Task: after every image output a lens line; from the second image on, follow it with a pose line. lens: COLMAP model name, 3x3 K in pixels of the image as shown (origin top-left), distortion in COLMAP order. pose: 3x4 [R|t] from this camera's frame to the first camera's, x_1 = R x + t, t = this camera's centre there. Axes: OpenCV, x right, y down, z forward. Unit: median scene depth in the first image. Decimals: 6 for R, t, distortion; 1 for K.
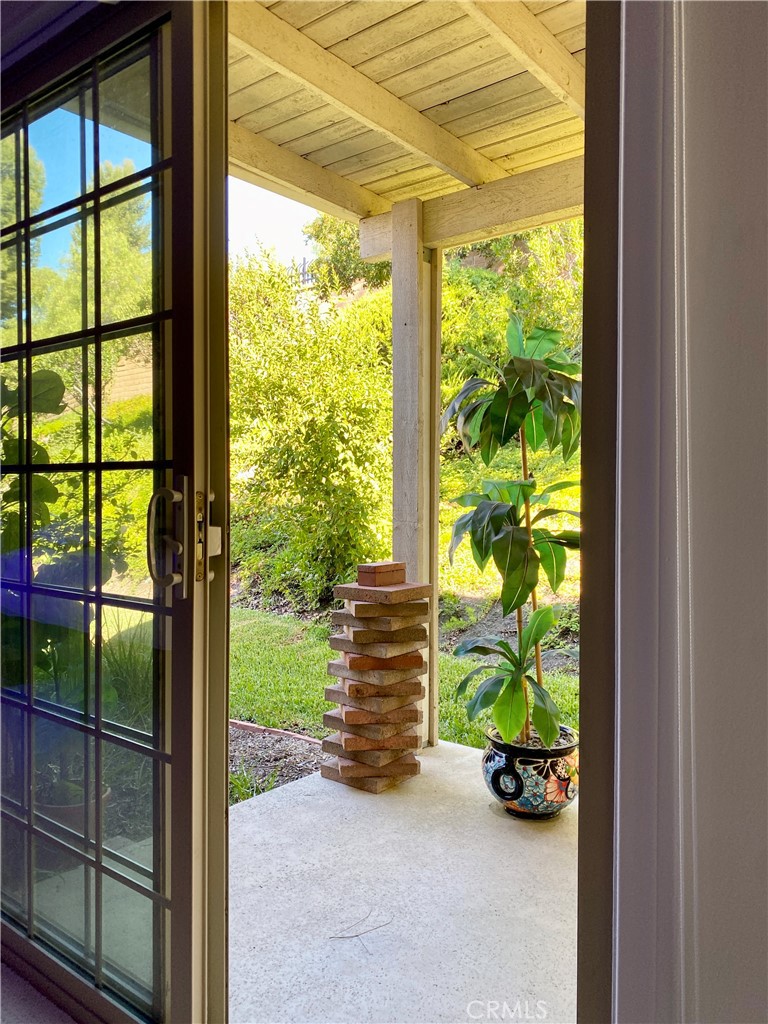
lens RADIAL K [[766.6, 0, 380.1], [0, 766.6, 510.7], [0, 0, 1]] dist [0.031714, -0.043624]
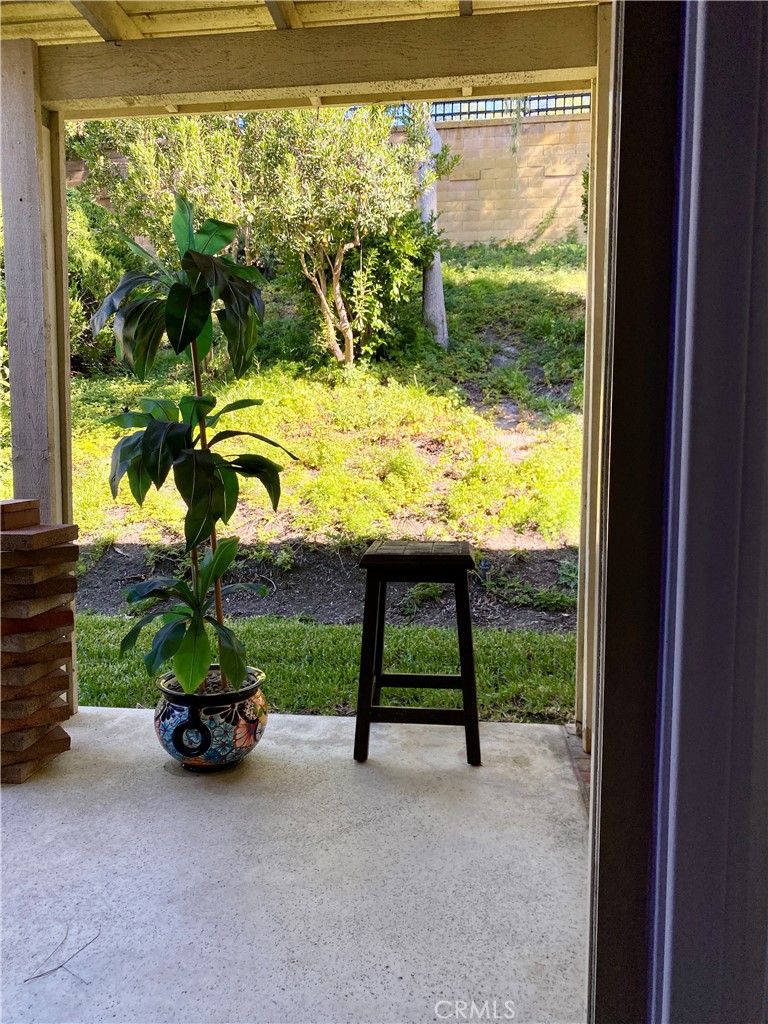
lens RADIAL K [[766.6, 0, 380.1], [0, 766.6, 510.7], [0, 0, 1]] dist [0.031714, -0.043624]
pose [[0.856206, -0.046885, 0.514503, -0.091689], [0.010725, 0.997272, 0.073030, 0.027592], [-0.516523, -0.057011, 0.854373, 0.135729]]
